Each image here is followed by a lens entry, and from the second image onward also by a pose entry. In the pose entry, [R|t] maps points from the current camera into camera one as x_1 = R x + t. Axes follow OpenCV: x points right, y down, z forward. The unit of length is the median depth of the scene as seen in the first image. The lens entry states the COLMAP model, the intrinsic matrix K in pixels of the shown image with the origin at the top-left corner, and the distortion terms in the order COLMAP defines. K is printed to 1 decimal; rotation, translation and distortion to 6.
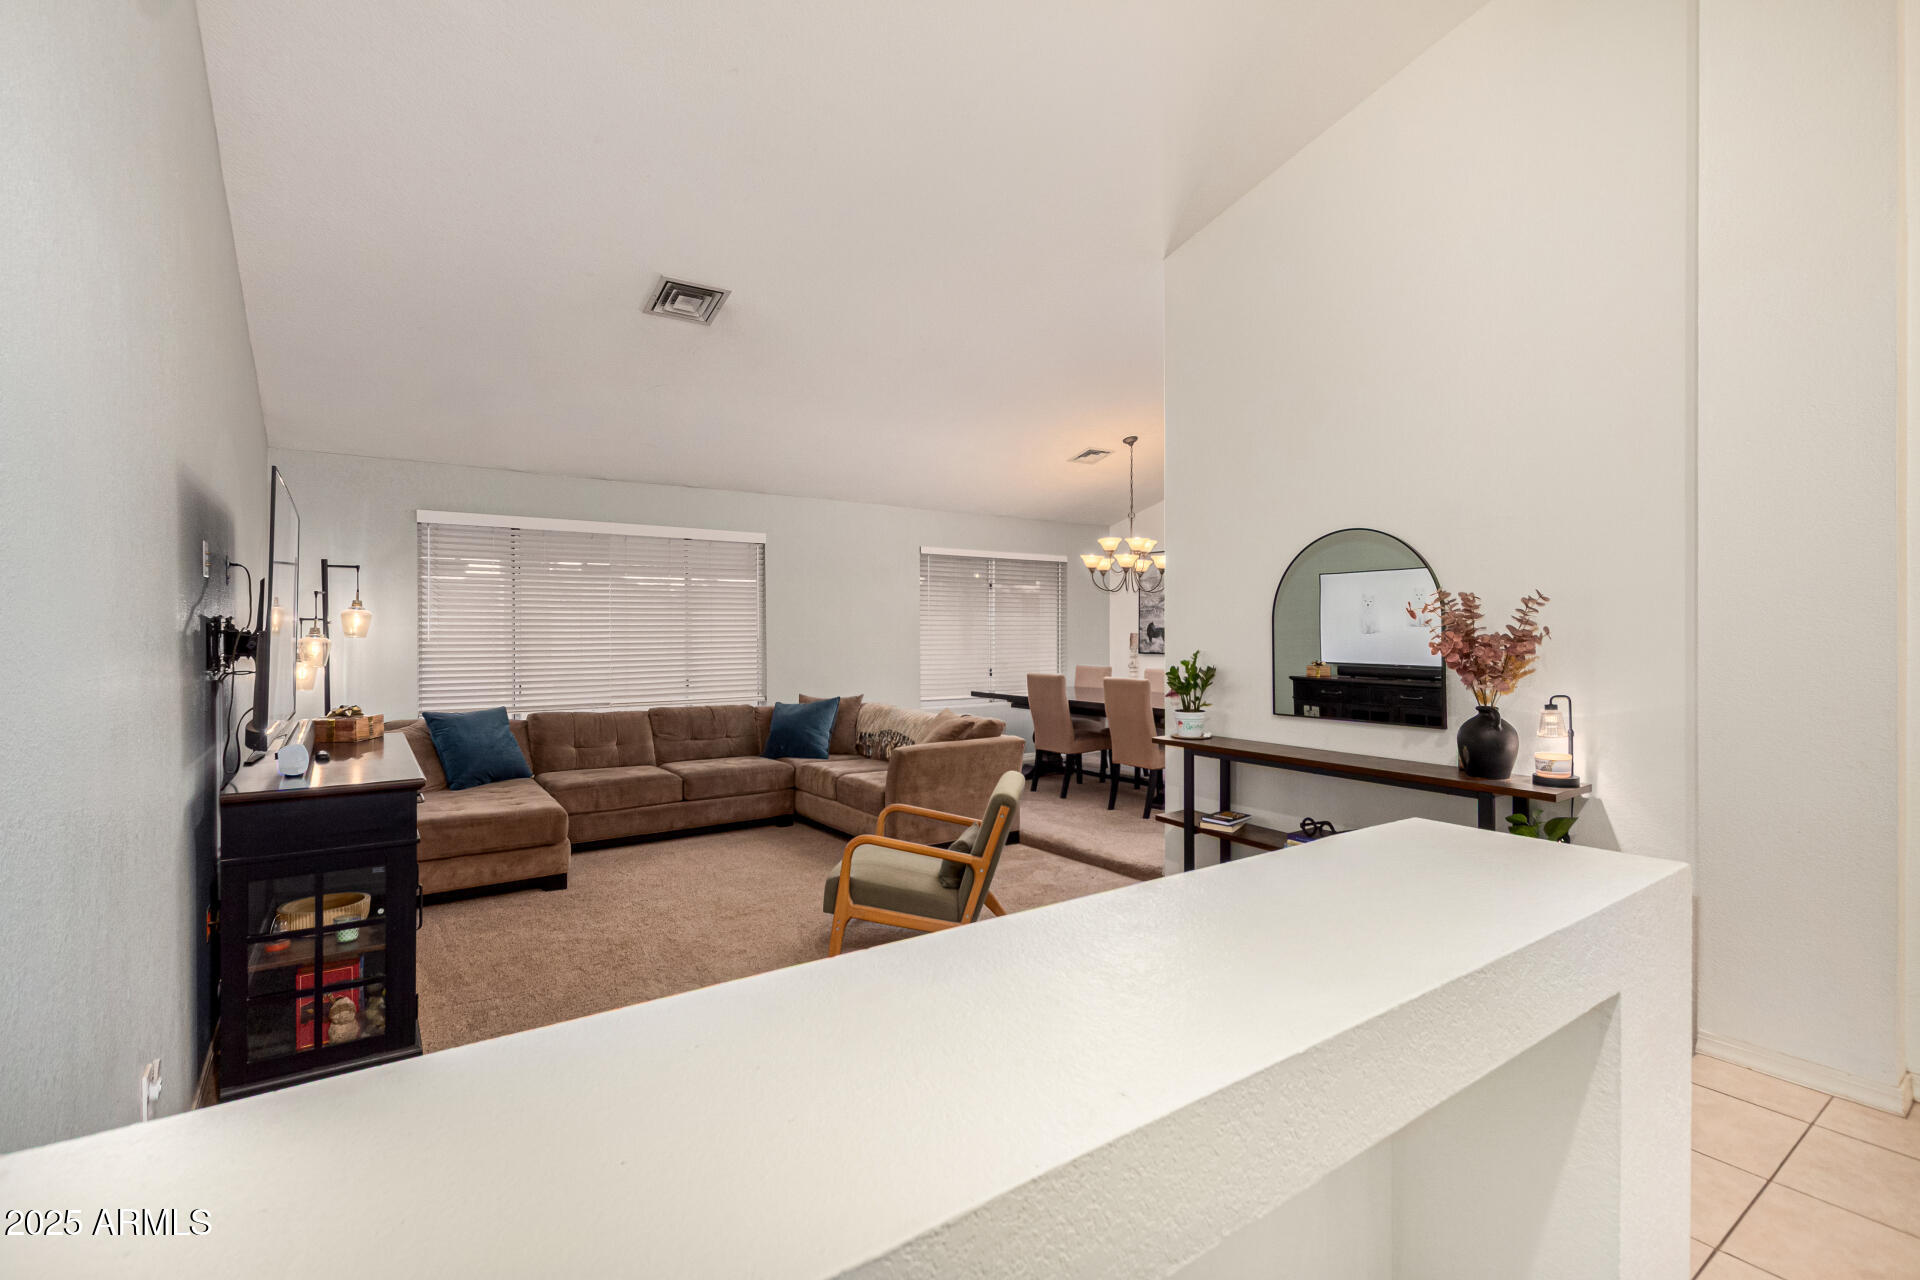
lens RADIAL K [[889.1, 0, 965.8], [0, 889.1, 634.2], [0, 0, 1]] dist [0.012110, -0.005565]
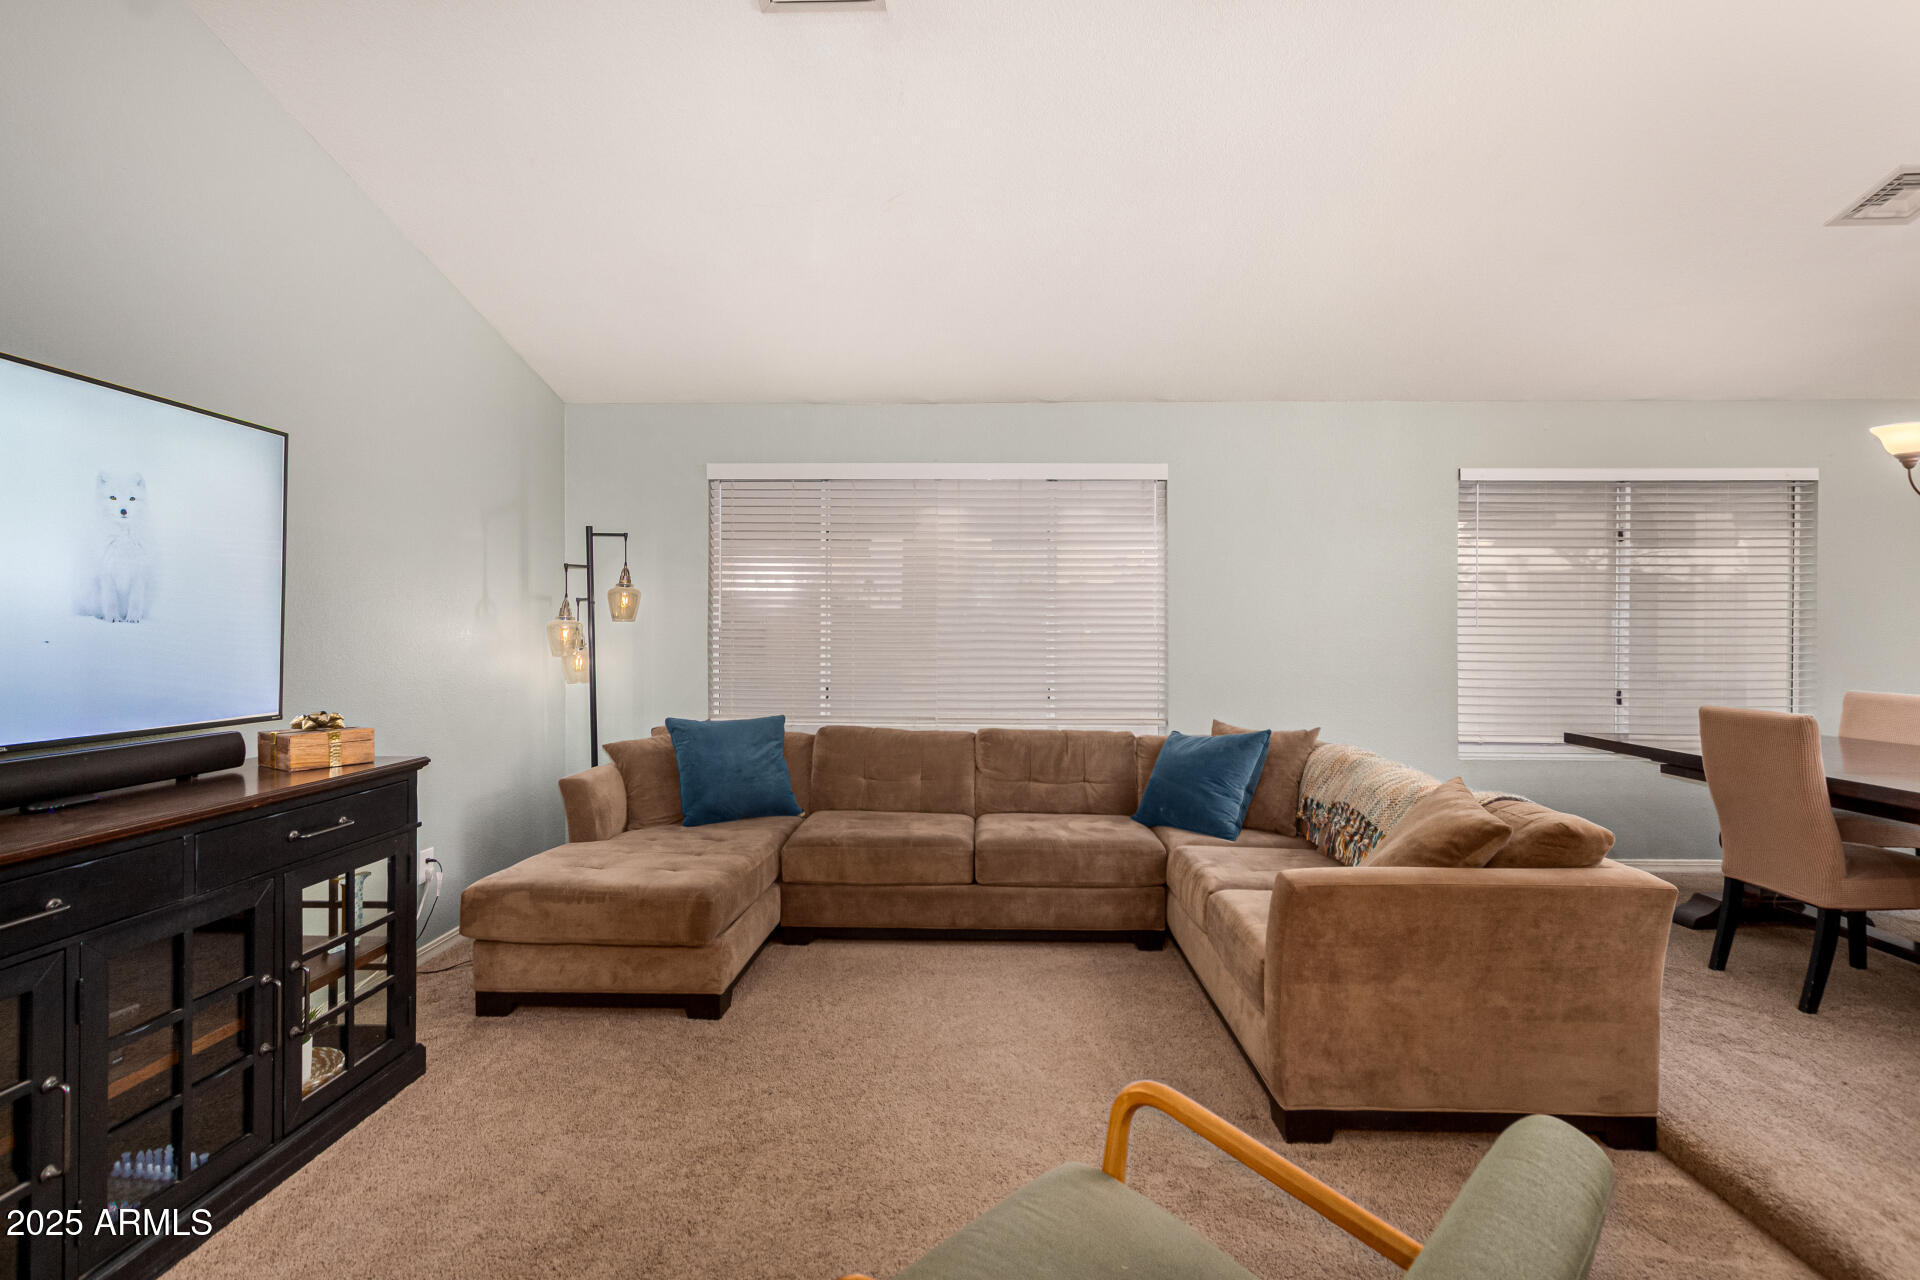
lens RADIAL K [[889.1, 0, 961.9], [0, 889.1, 635.1], [0, 0, 1]] dist [0.012110, -0.005565]
pose [[0.800246, 0.006068, -0.599641, 0.047054], [-0.008031, 0.999968, -0.000599, 0.012629], [0.599618, 0.005295, 0.800269, 0.471707]]
